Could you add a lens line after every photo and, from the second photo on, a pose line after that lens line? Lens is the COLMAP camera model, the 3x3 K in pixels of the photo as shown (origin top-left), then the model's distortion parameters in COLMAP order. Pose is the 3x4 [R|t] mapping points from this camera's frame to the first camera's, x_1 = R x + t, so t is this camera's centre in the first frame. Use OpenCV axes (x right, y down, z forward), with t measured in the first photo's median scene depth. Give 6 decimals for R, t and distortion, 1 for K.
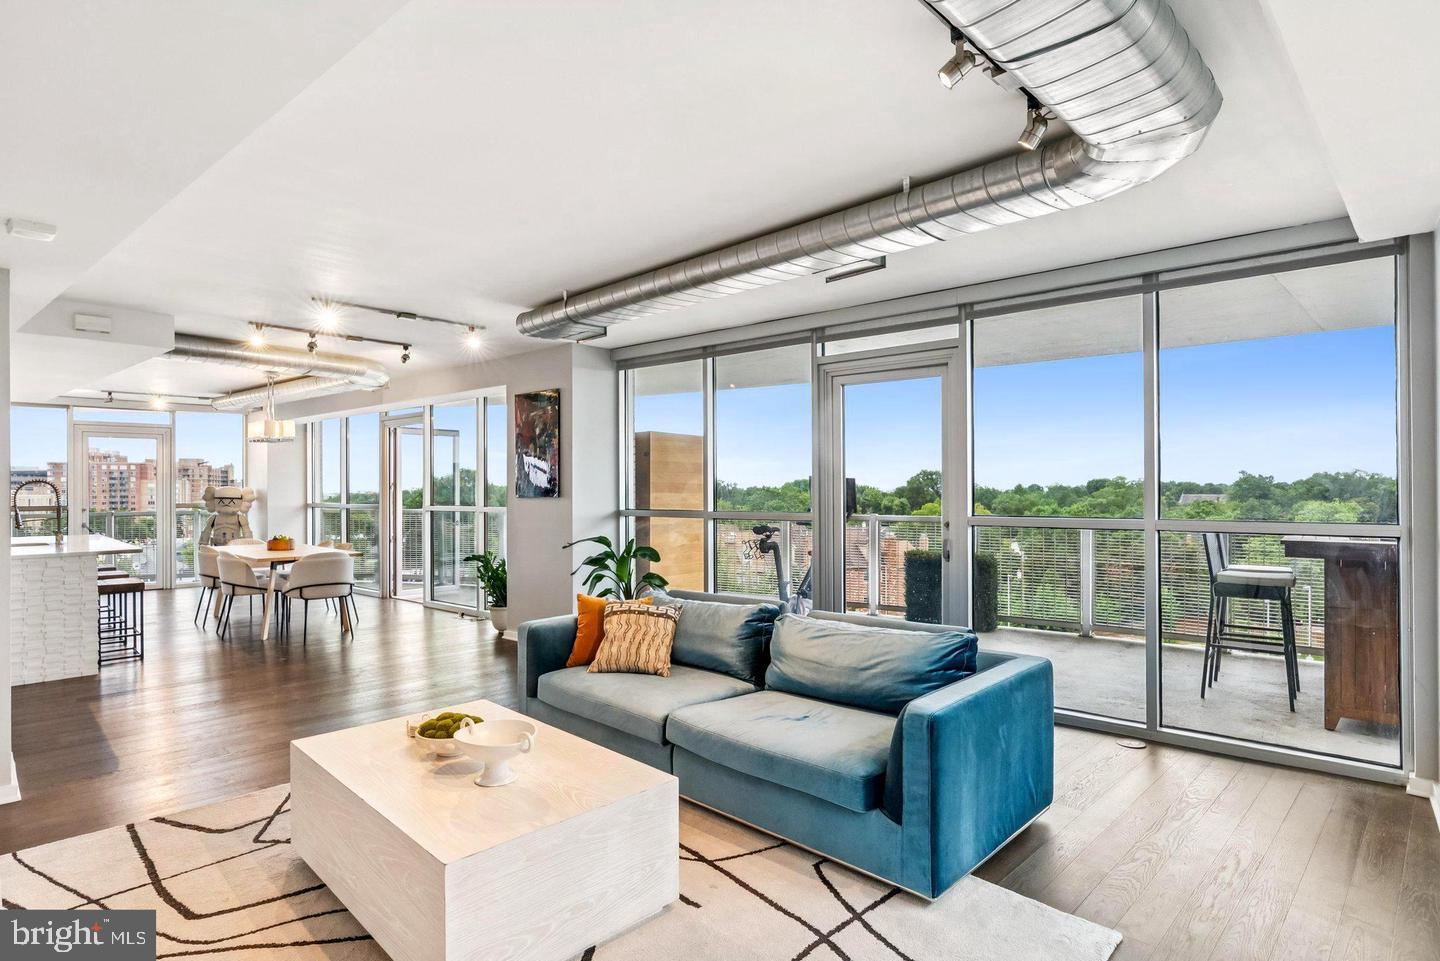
lens RADIAL K [[727.5, 0, 733.1], [0, 727.5, 475.1], [0, 0, 1]] dist [-0.002705, -0.000771]
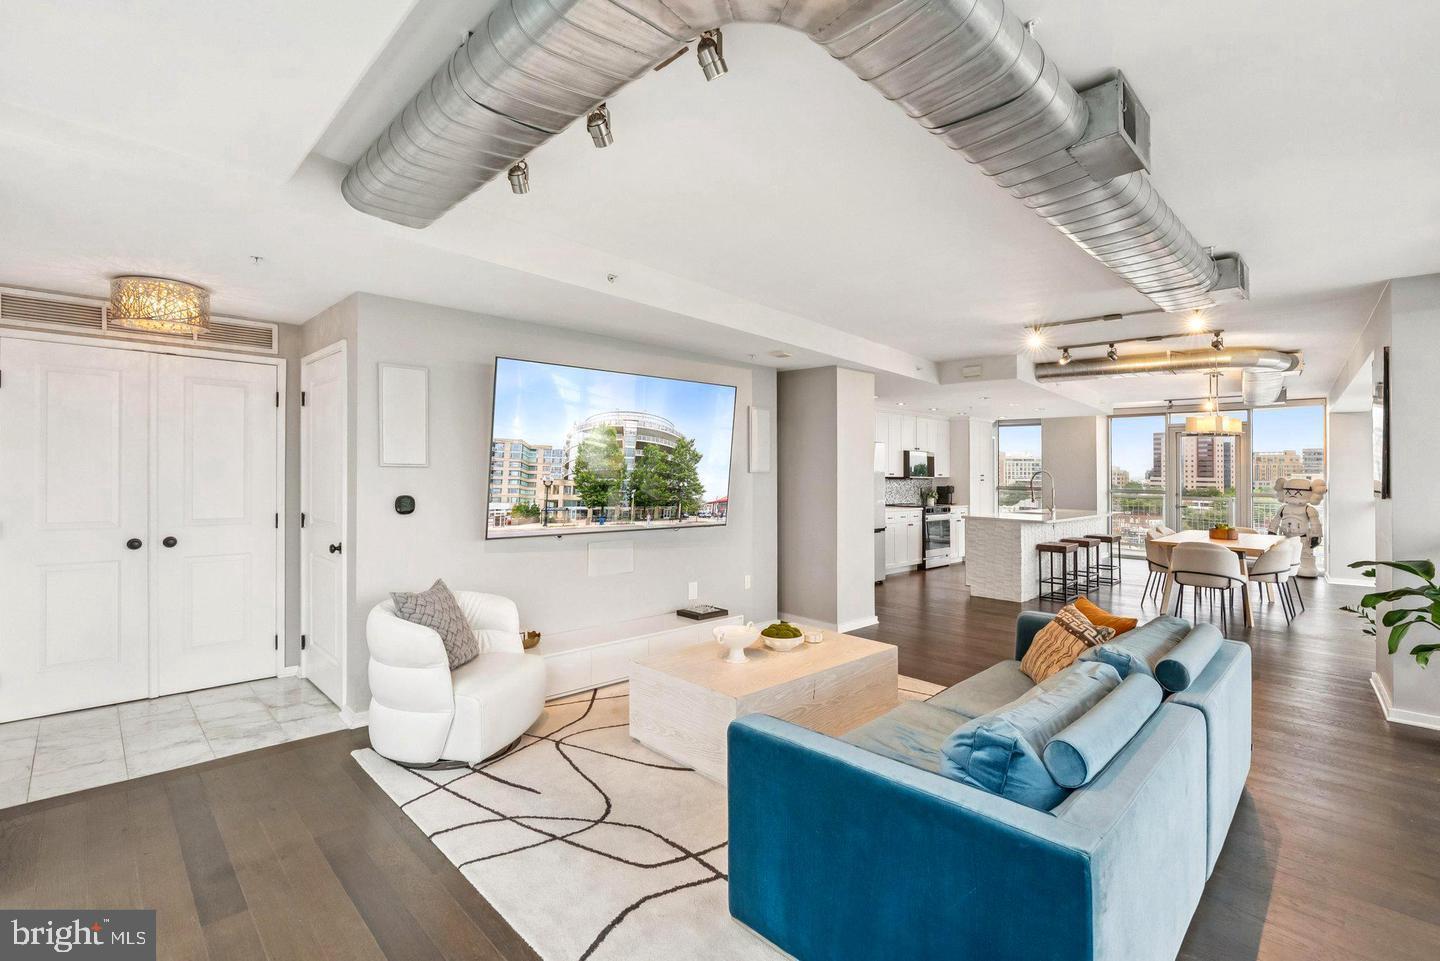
lens RADIAL K [[659.0, 0, 725.2], [0, 659.0, 456.9], [0, 0, 1]] dist [-0.002059, 0.001156]
pose [[-0.026198, -0.015174, -0.999542, 0.289873], [0.002237, 0.999881, -0.015238, -0.001554], [0.999654, -0.002635, -0.026161, 0.256668]]
